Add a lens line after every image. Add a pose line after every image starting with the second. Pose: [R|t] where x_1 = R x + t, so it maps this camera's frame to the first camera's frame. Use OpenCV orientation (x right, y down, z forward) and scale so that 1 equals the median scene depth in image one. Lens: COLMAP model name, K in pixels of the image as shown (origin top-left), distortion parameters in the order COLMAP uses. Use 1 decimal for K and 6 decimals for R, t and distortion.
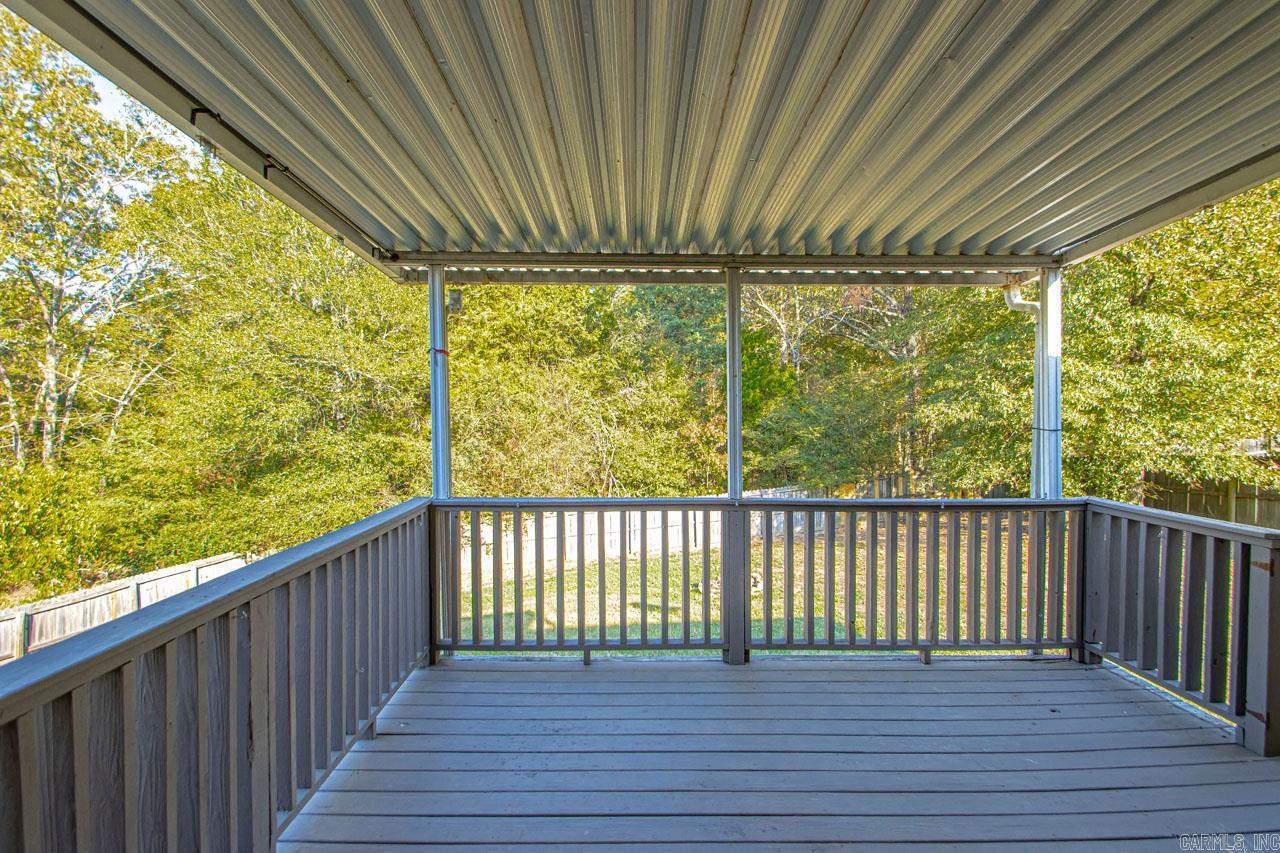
lens RADIAL K [[614.6, 0, 612.5], [0, 614.6, 421.7], [0, 0, 1]] dist [-0.001753, -0.000455]
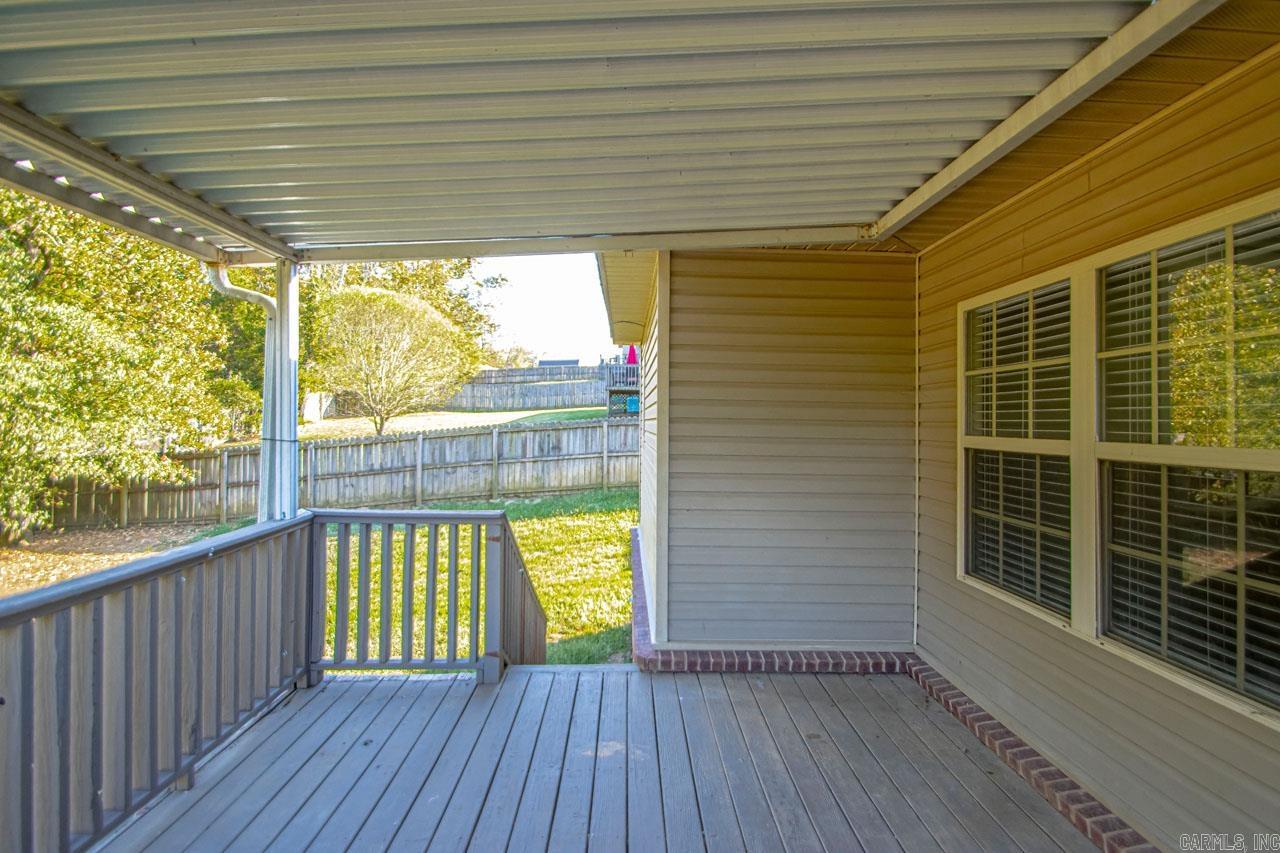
lens RADIAL K [[598.8, 0, 666.8], [0, 598.8, 418.5], [0, 0, 1]] dist [0.029979, -0.022889]
pose [[-0.031650, -0.000435, 0.999499, -0.048447], [-0.000758, 1.000000, 0.000412, -0.005689], [-0.999499, -0.000745, -0.031651, 0.127487]]
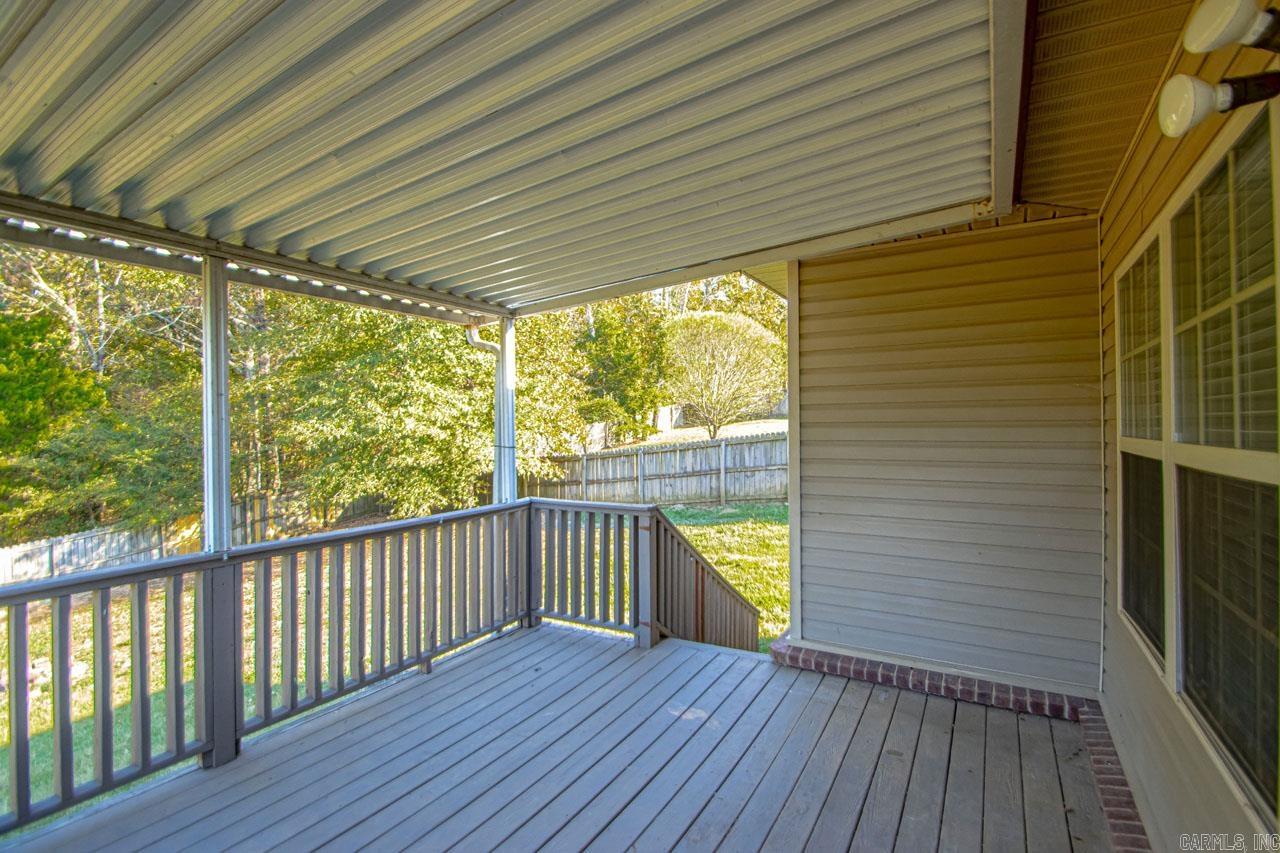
lens RADIAL K [[598.8, 0, 666.8], [0, 598.8, 418.5], [0, 0, 1]] dist [0.029979, -0.022889]
pose [[0.485776, 0.001862, 0.874081, -0.052737], [0.024473, 0.999577, -0.015730, -0.004692], [-0.873741, 0.029033, 0.485525, 0.033232]]
